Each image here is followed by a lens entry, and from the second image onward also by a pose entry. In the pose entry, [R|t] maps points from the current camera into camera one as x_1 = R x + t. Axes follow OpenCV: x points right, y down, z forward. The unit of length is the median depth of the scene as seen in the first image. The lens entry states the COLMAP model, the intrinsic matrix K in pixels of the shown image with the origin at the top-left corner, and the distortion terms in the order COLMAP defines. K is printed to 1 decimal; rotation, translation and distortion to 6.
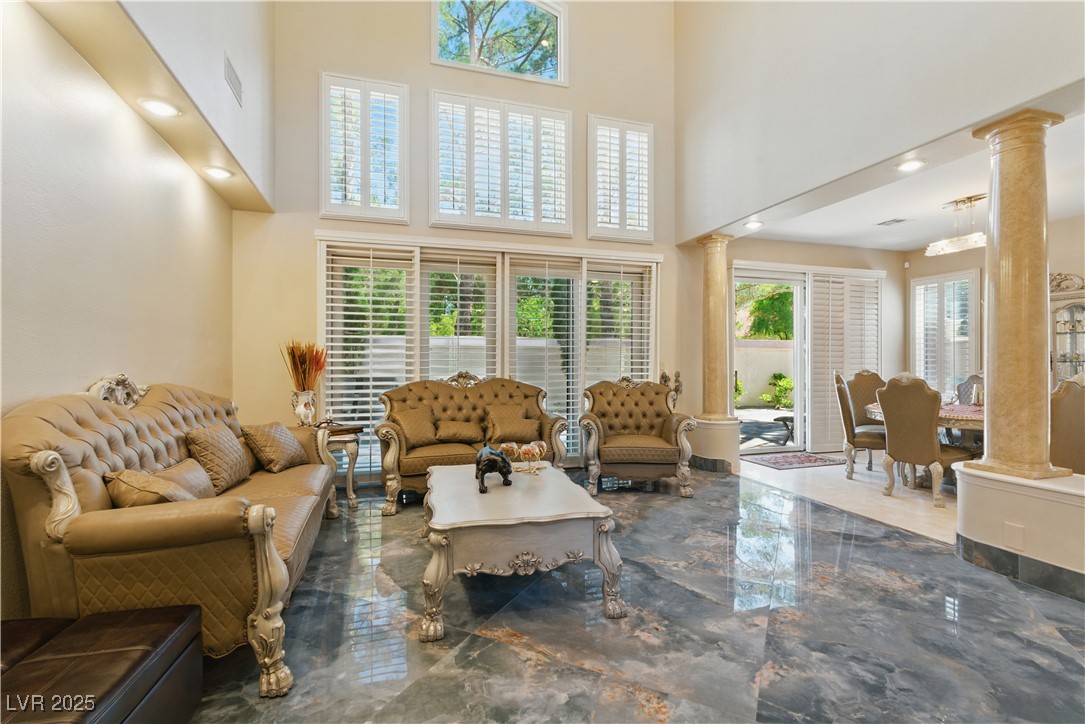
lens RADIAL K [[492.4, 0, 540.3], [0, 492.4, 363.4], [0, 0, 1]] dist [-0.000810, 0.000173]
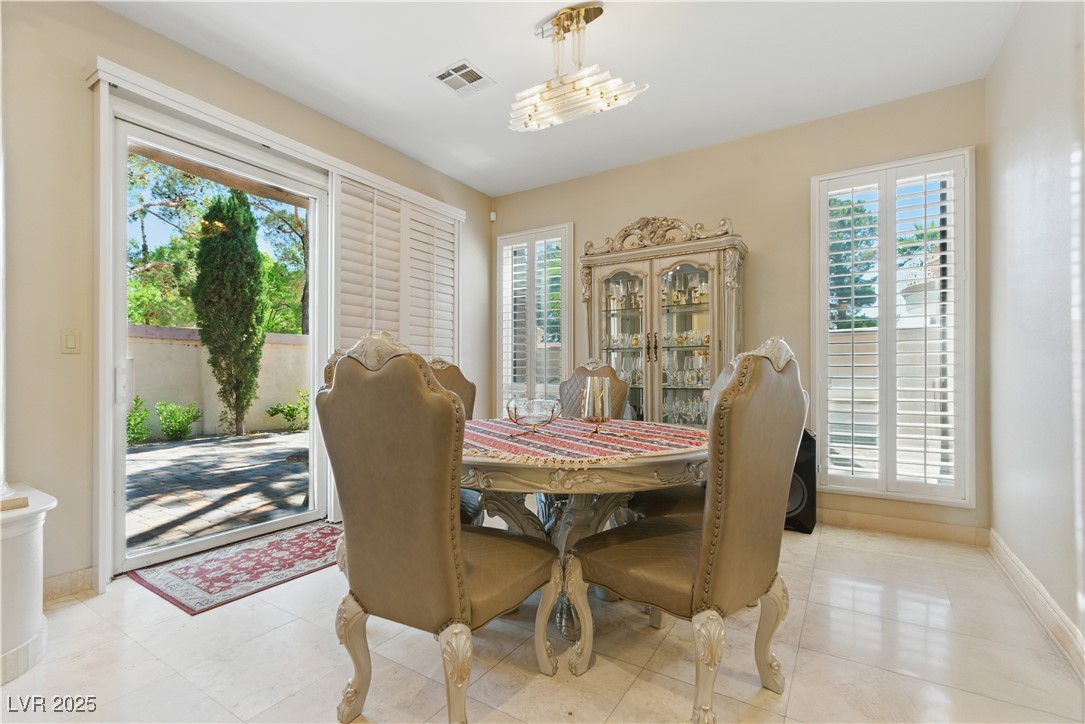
lens RADIAL K [[480.0, 0, 546.8], [0, 480.0, 371.9], [0, 0, 1]] dist [0.004088, 0.000544]
pose [[0.752523, 0.001080, 0.658565, 0.575888], [0.003252, 0.999980, -0.005355, 0.041378], [-0.658558, 0.006171, 0.752505, 0.713159]]
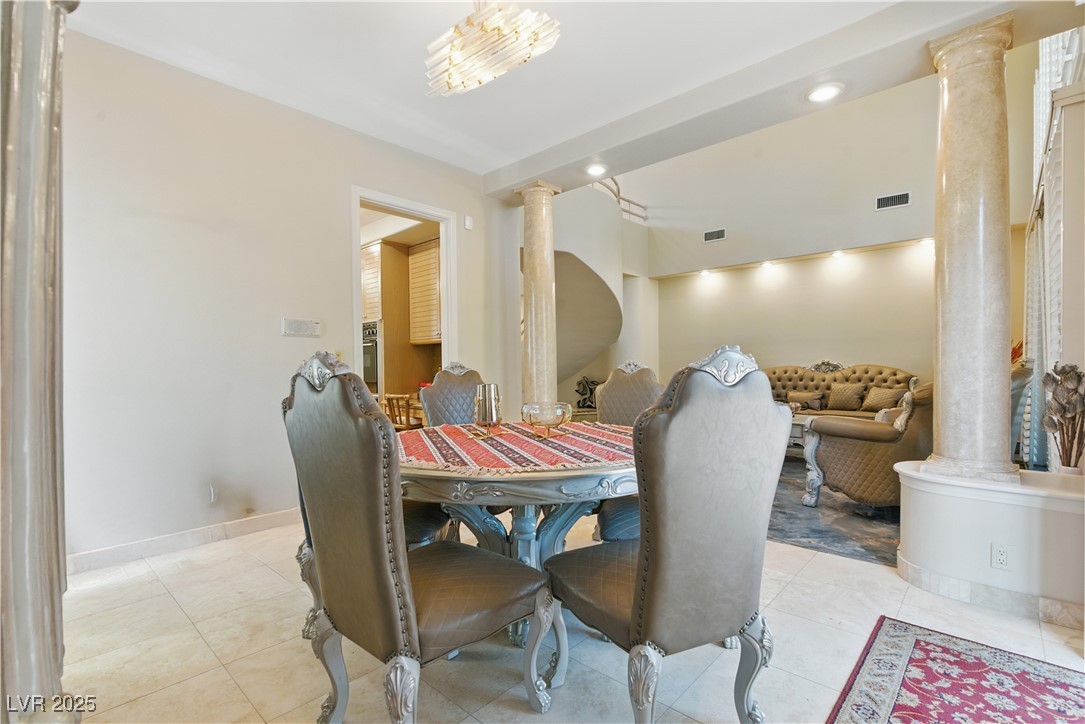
lens RADIAL K [[499.6, 0, 537.8], [0, 499.6, 368.1], [0, 0, 1]] dist [0.004083, 0.000363]
pose [[-0.867377, 0.004412, -0.497632, 1.168945], [0.003124, 0.999989, 0.003422, 0.029800], [0.497642, 0.001414, -0.867382, 1.565381]]
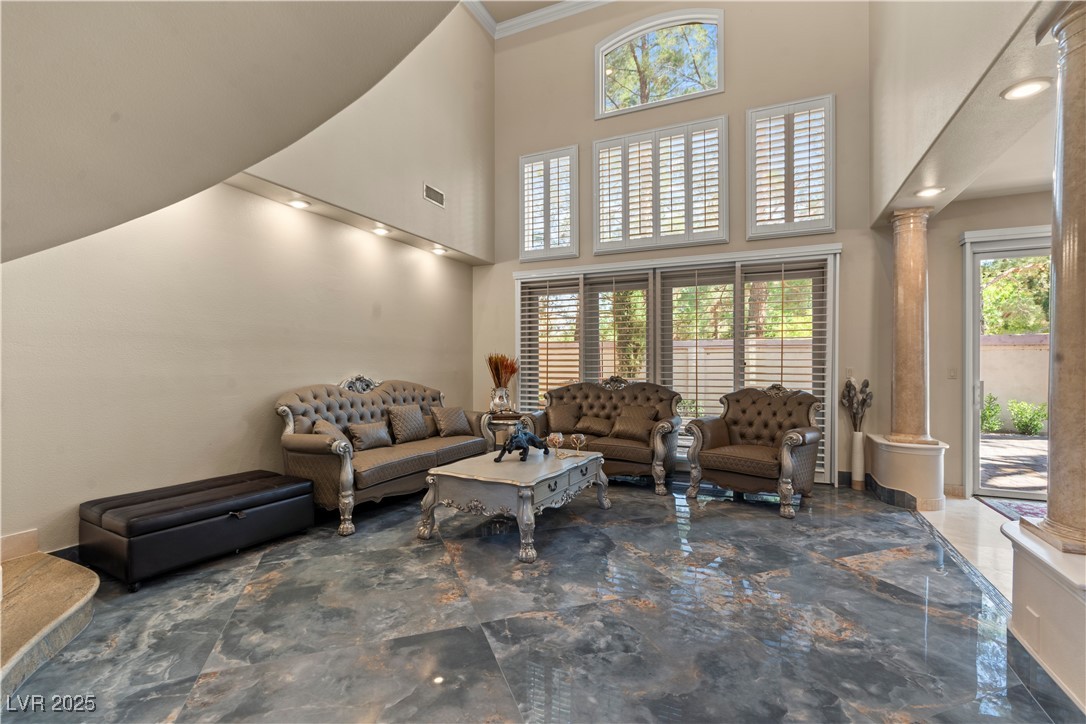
lens RADIAL K [[492.8, 0, 540.8], [0, 492.8, 363.4], [0, 0, 1]] dist [-0.000810, 0.000173]
pose [[0.741624, -0.001656, -0.670813, 0.587674], [-0.001461, 0.999991, -0.004083, -0.009780], [0.670814, 0.004008, 0.741615, 0.018180]]
